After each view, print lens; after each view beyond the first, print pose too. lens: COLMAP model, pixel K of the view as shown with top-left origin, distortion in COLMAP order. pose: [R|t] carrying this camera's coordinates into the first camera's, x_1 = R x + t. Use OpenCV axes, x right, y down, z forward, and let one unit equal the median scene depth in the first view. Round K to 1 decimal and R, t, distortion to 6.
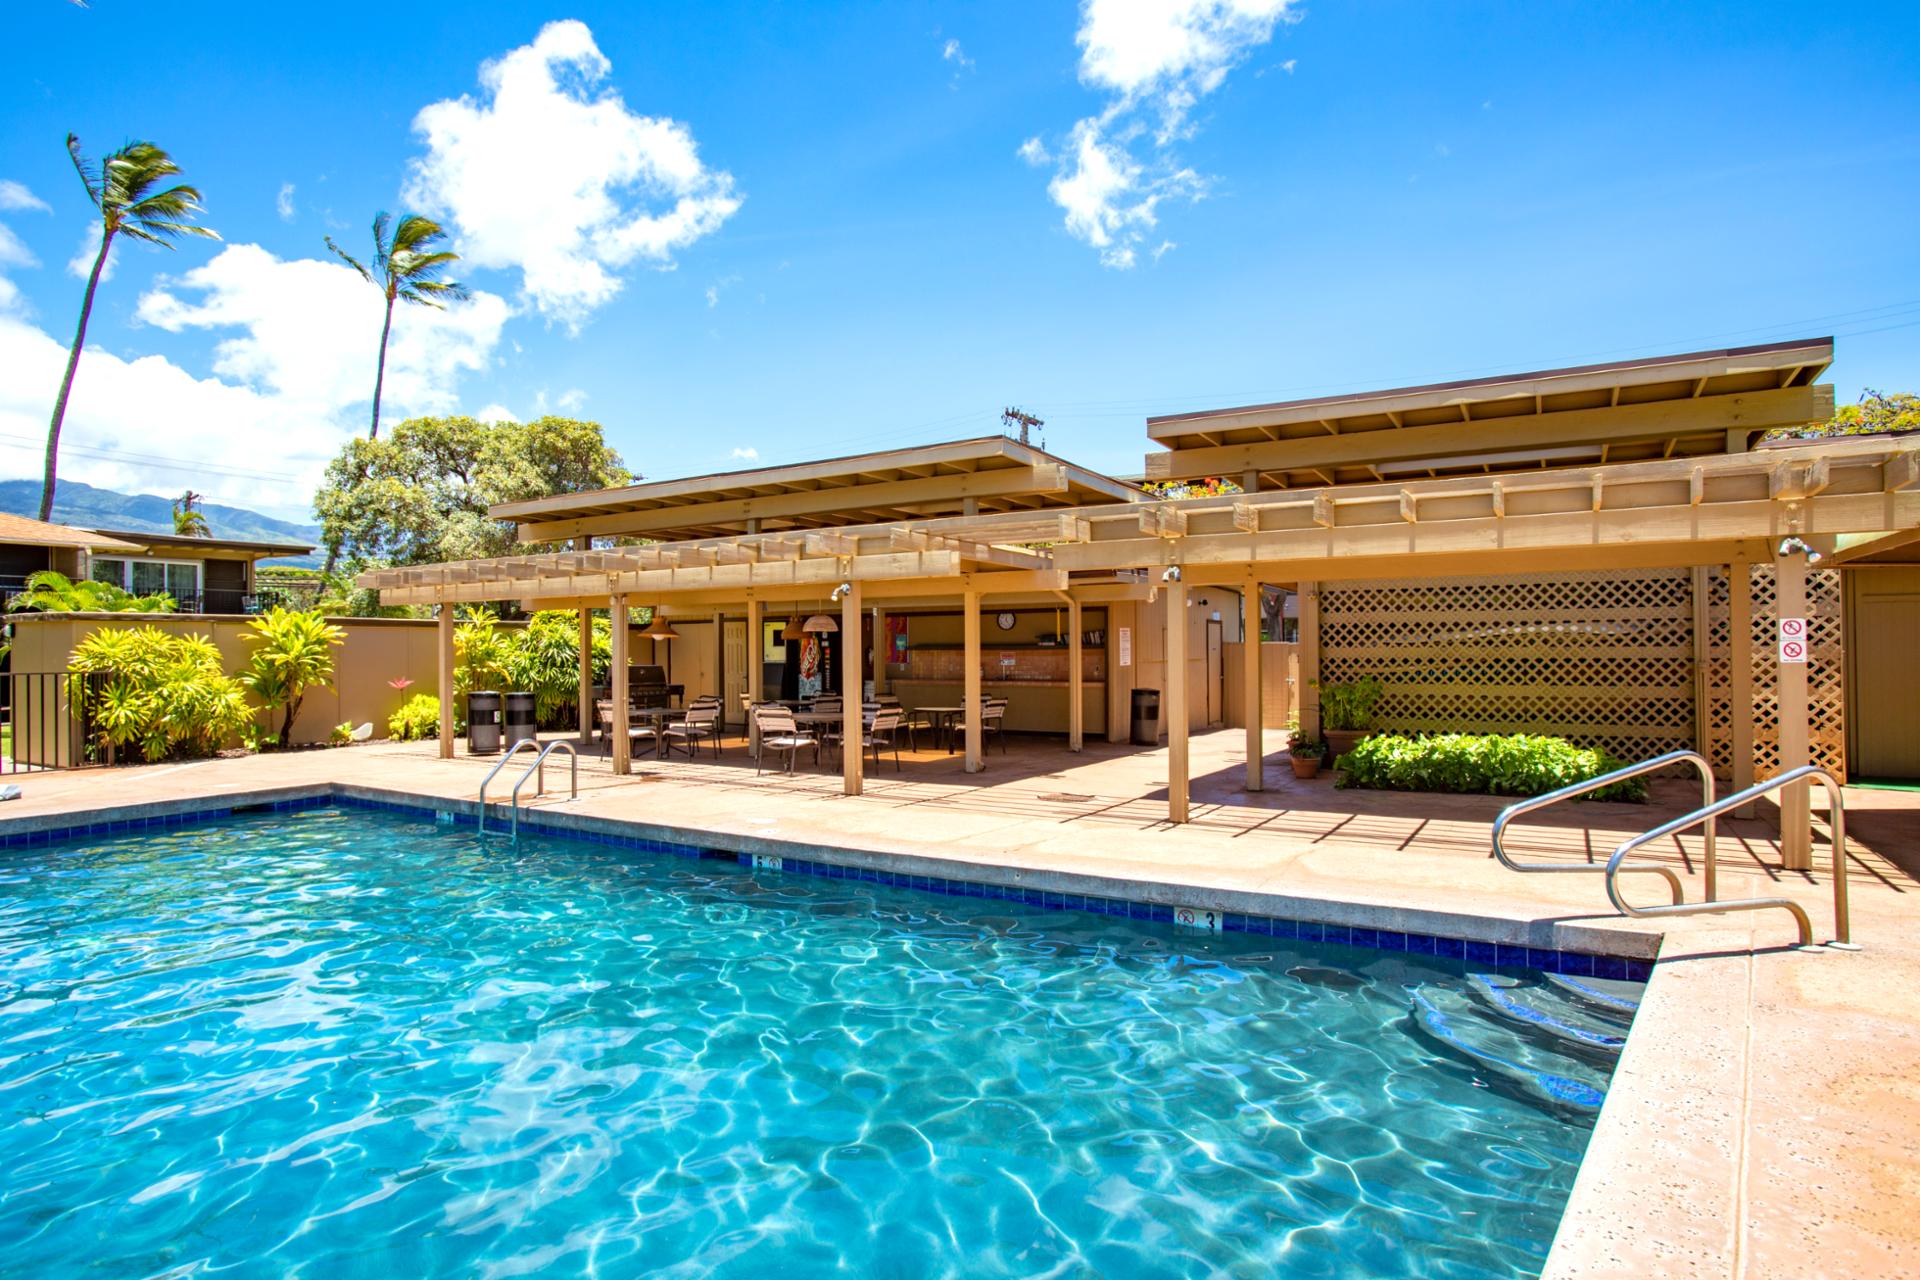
lens RADIAL K [[894.8, 0, 937.1], [0, 894.8, 647.5], [0, 0, 1]] dist [-0.084733, 0.035267]
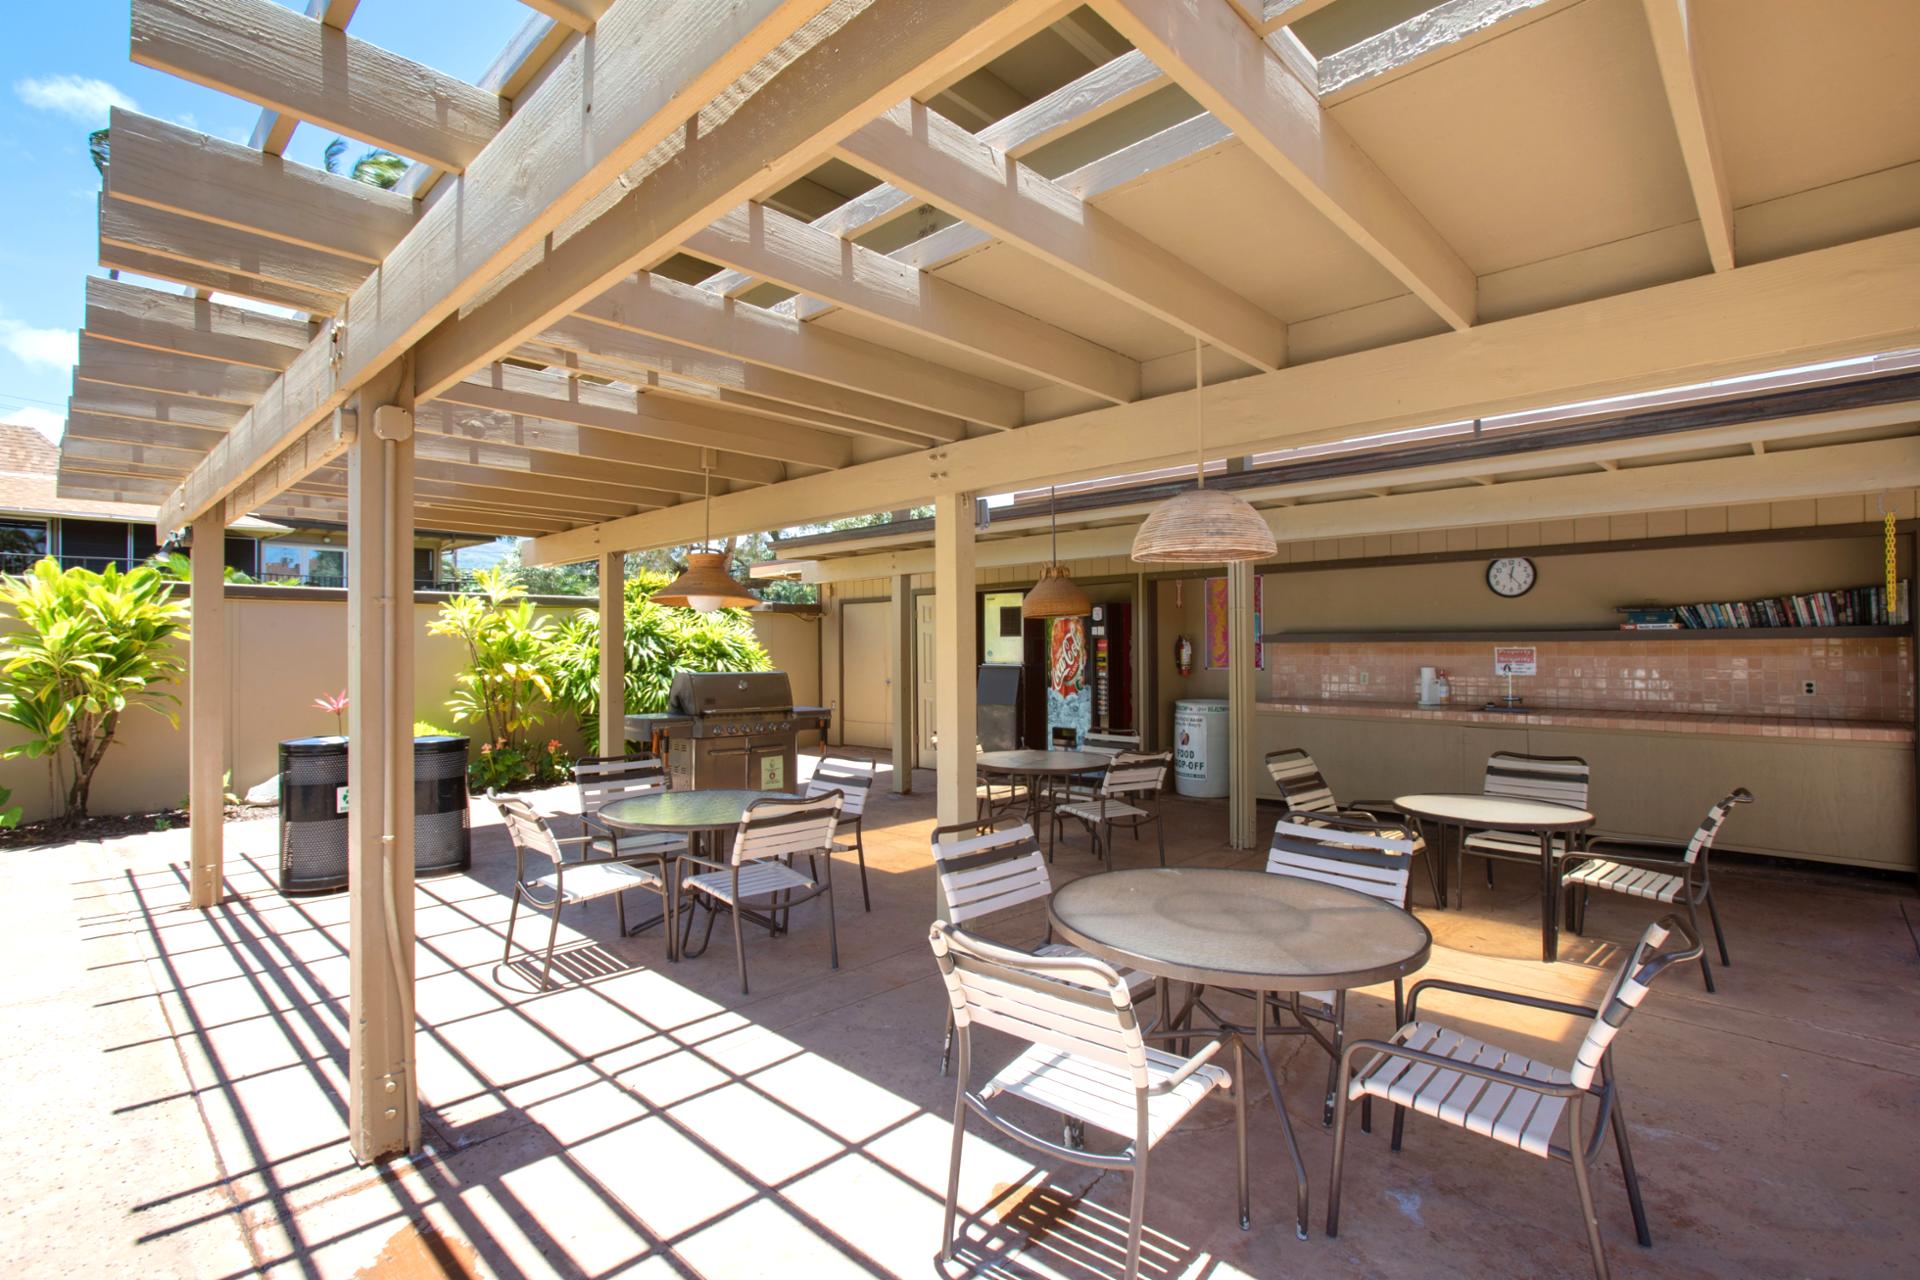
lens RADIAL K [[894.8, 0, 937.1], [0, 894.8, 647.5], [0, 0, 1]] dist [-0.084733, 0.035267]
pose [[0.962414, -0.000316, -0.271588, -0.074869], [0.001087, 0.999996, 0.002689, 0.004338], [0.271586, -0.002883, 0.962410, 0.476011]]
